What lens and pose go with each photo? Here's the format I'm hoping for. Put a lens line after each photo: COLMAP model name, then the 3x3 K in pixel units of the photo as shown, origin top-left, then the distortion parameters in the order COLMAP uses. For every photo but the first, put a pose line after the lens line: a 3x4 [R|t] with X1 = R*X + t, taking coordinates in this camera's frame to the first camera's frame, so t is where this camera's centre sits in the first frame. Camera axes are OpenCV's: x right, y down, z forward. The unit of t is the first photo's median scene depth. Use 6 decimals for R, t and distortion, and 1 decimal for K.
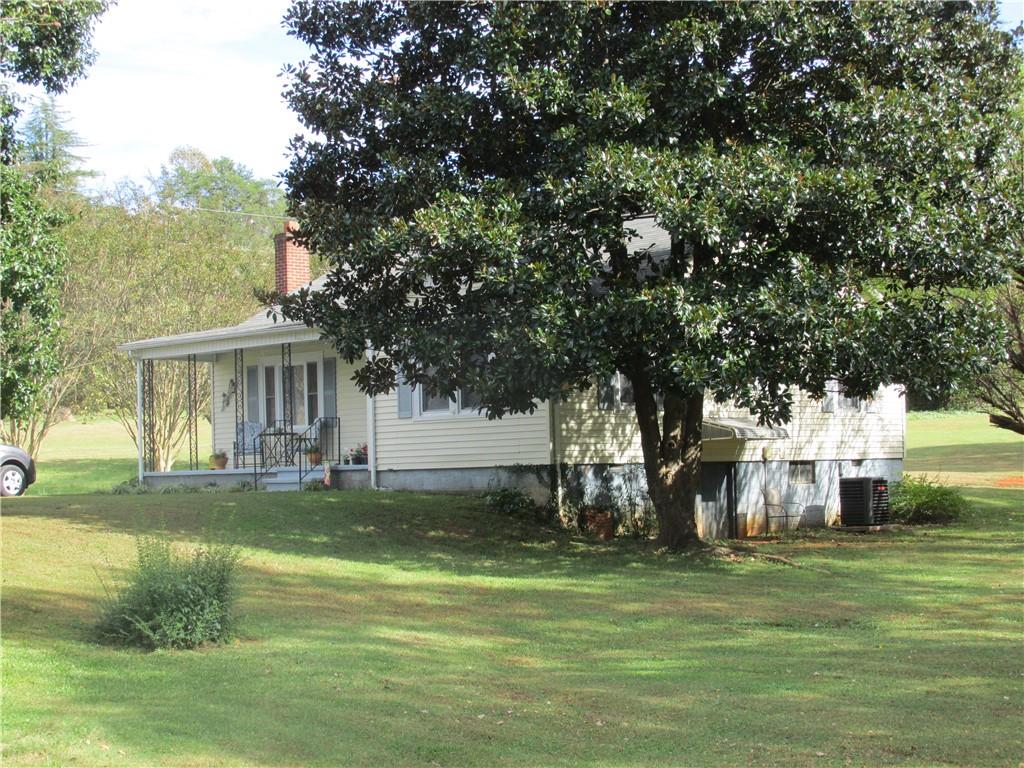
lens RADIAL K [[1853.4, 0, 512.0], [0, 1853.4, 384.0], [0, 0, 1]] dist [-0.122612, -0.061570]
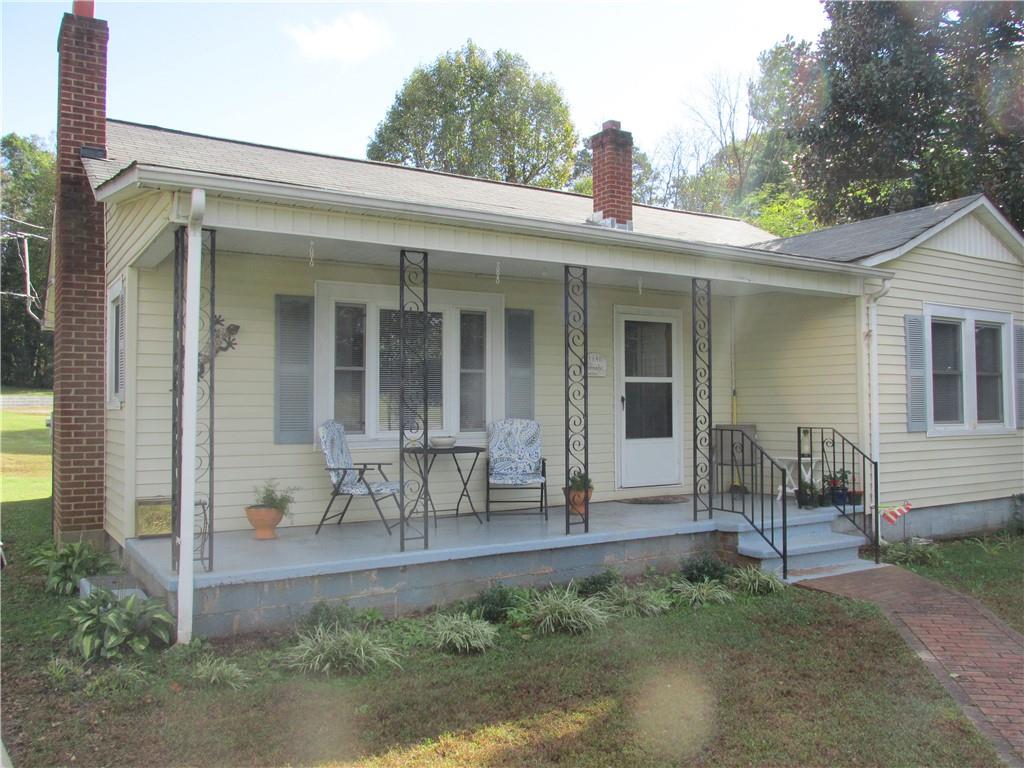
lens RADIAL K [[850.4, 0, 512.0], [0, 850.4, 384.0], [0, 0, 1]] dist [-0.035035, 0.006650]
pose [[0.227116, 0.051137, 0.972524, -0.402362], [-0.050481, 0.997896, -0.040683, 0.021397], [-0.972558, -0.039854, 0.229220, 1.103496]]
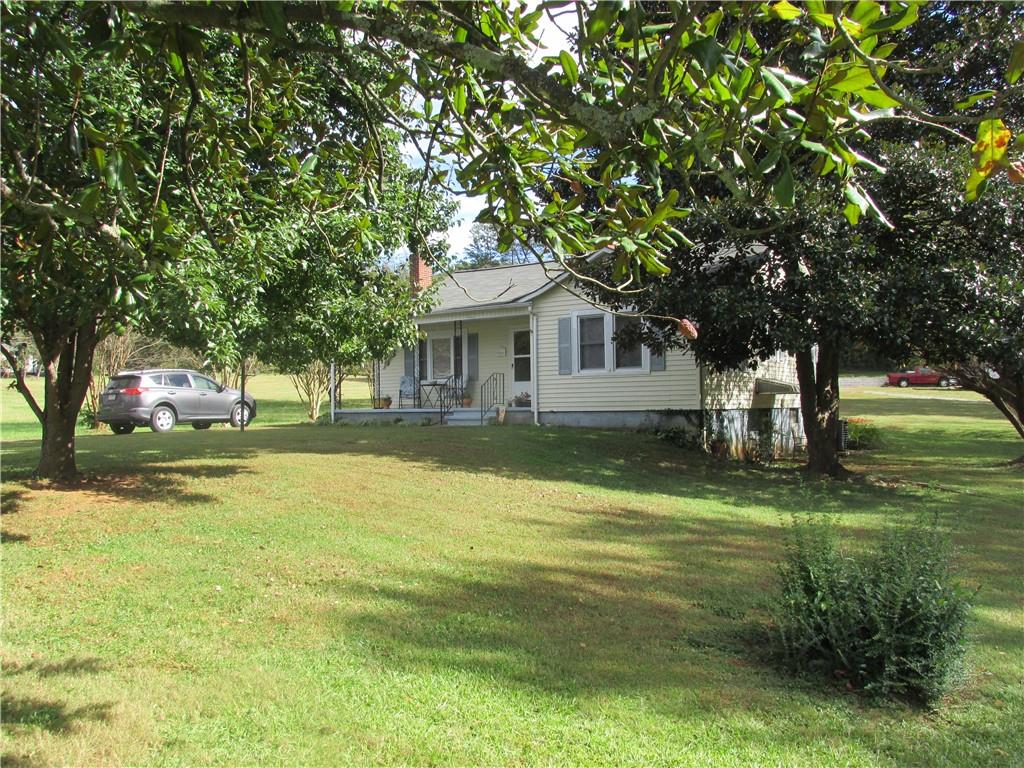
lens RADIAL K [[850.4, 0, 512.0], [0, 850.4, 384.0], [0, 0, 1]] dist [-0.035035, 0.006650]
pose [[0.986768, 0.017040, 0.161240, -0.205889], [-0.020371, 0.999611, 0.019027, 0.014515], [-0.160853, -0.022060, 0.986732, 0.384553]]
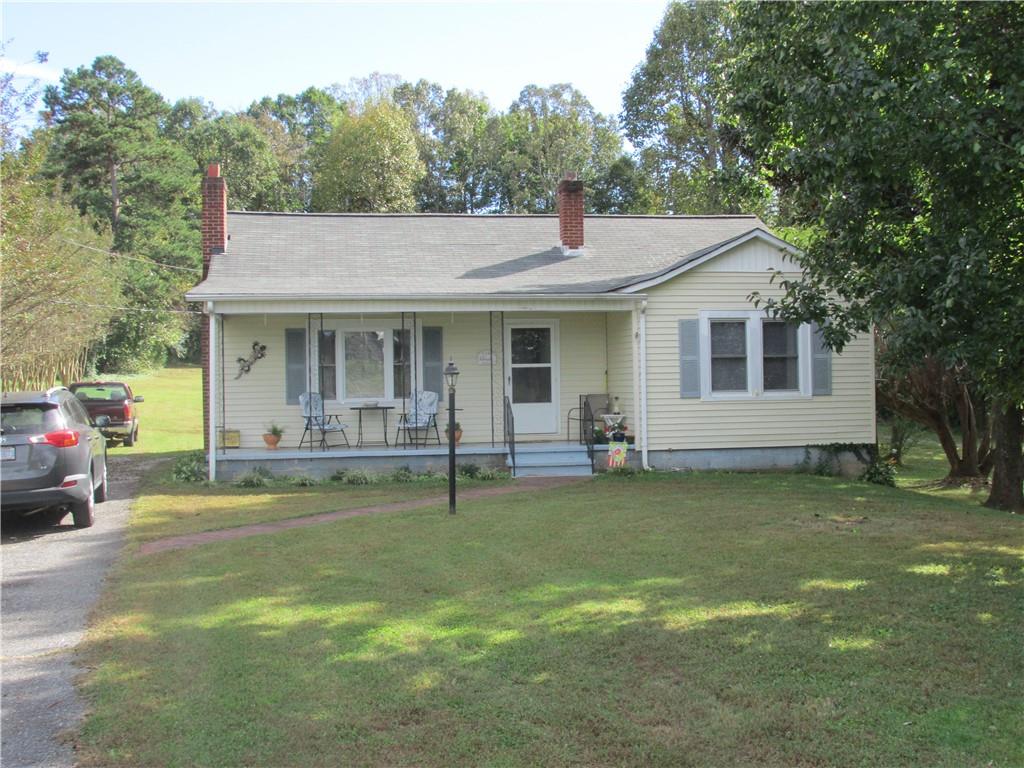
lens RADIAL K [[1175.4, 0, 512.0], [0, 1175.4, 384.0], [0, 0, 1]] dist [-0.063797, 0.044724]
pose [[0.588939, 0.015102, 0.808036, -0.647206], [-0.039187, 0.999183, 0.009887, 0.008512], [-0.807227, -0.037487, 0.589050, 0.722428]]
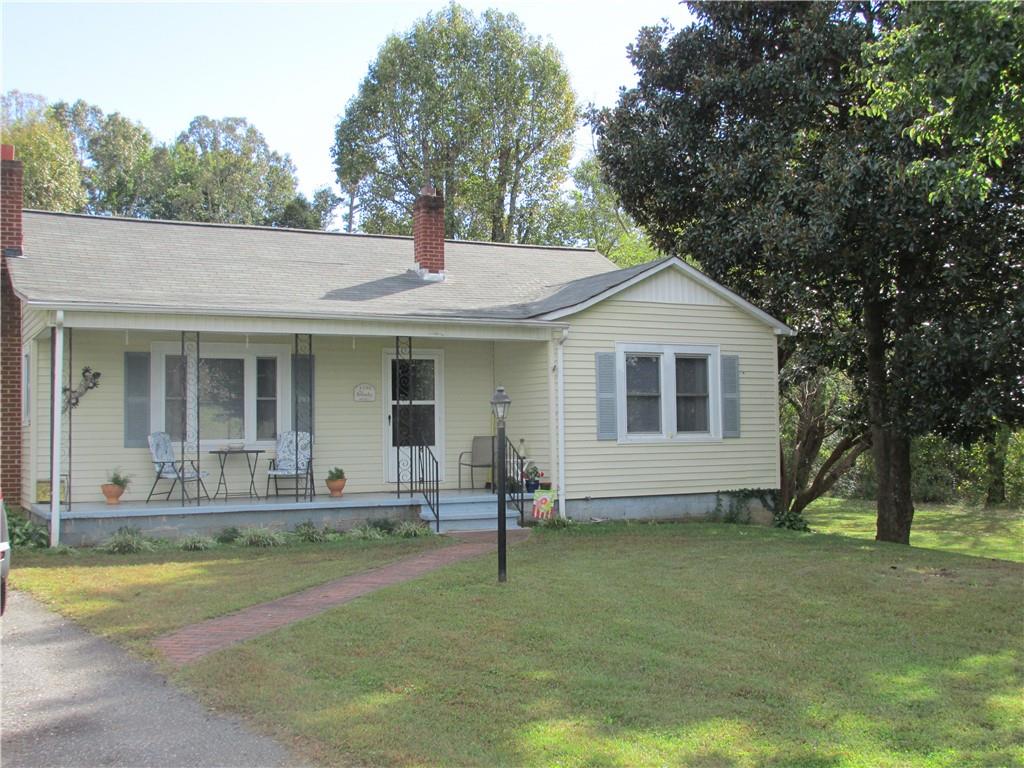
lens RADIAL K [[1175.4, 0, 512.0], [0, 1175.4, 384.0], [0, 0, 1]] dist [-0.063797, 0.044724]
pose [[0.300874, 0.058686, 0.951857, -0.634676], [-0.044115, 0.997893, -0.047579, 0.020930], [-0.952643, -0.027676, 0.302829, 0.895758]]
